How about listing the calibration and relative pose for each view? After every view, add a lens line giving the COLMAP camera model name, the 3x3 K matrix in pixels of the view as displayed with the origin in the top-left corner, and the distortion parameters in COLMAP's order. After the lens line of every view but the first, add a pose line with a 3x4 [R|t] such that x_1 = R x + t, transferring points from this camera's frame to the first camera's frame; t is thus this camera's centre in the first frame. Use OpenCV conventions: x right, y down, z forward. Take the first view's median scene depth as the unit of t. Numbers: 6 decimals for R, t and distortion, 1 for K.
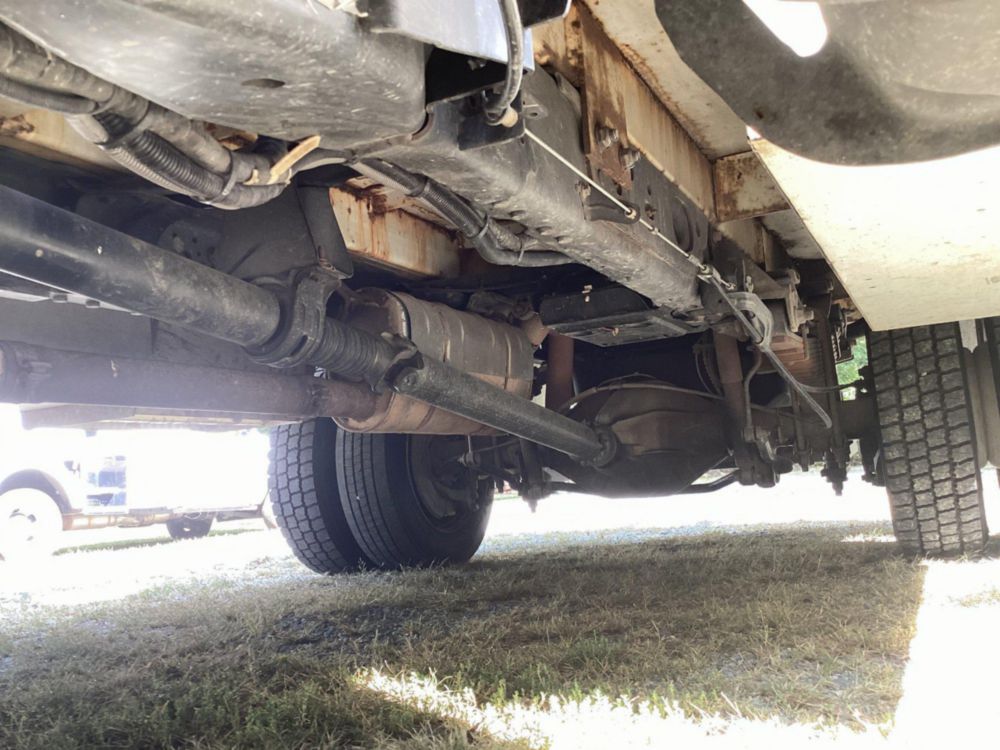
lens RADIAL K [[907.5, 0, 498.1], [0, 907.5, 376.1], [0, 0, 1]] dist [0.109922, -0.207390]
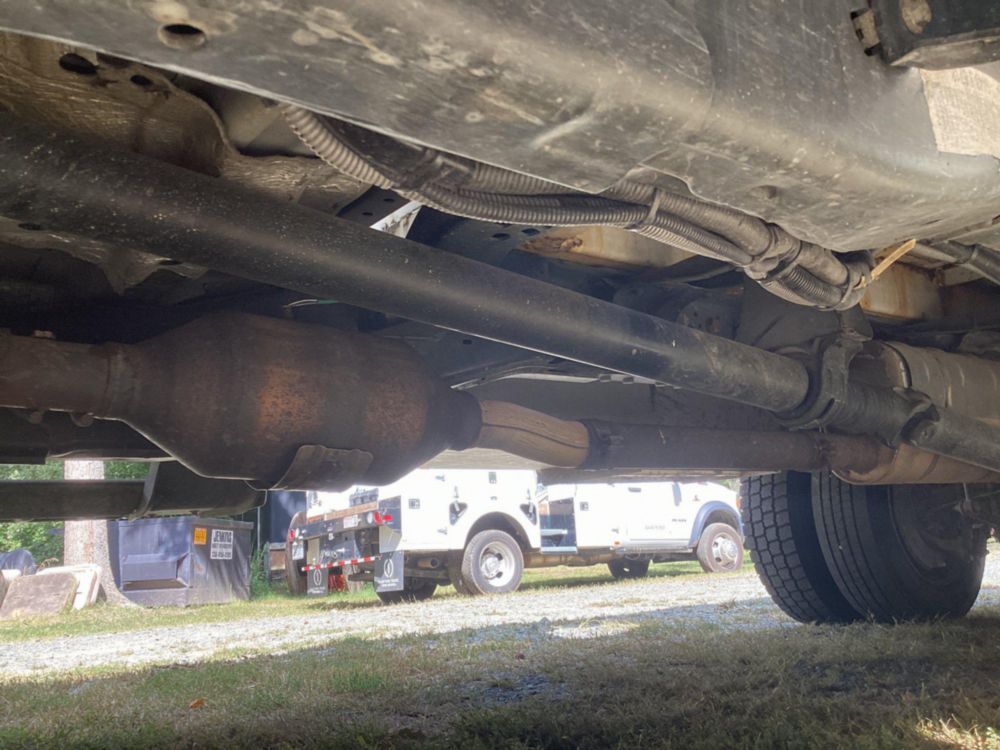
lens RADIAL K [[907.5, 0, 498.1], [0, 907.5, 376.1], [0, 0, 1]] dist [0.109922, -0.207390]
pose [[0.901209, -0.070039, -0.427689, -0.072401], [0.050862, 0.997128, -0.056117, -0.021247], [0.430391, 0.028820, 0.902183, -0.095430]]
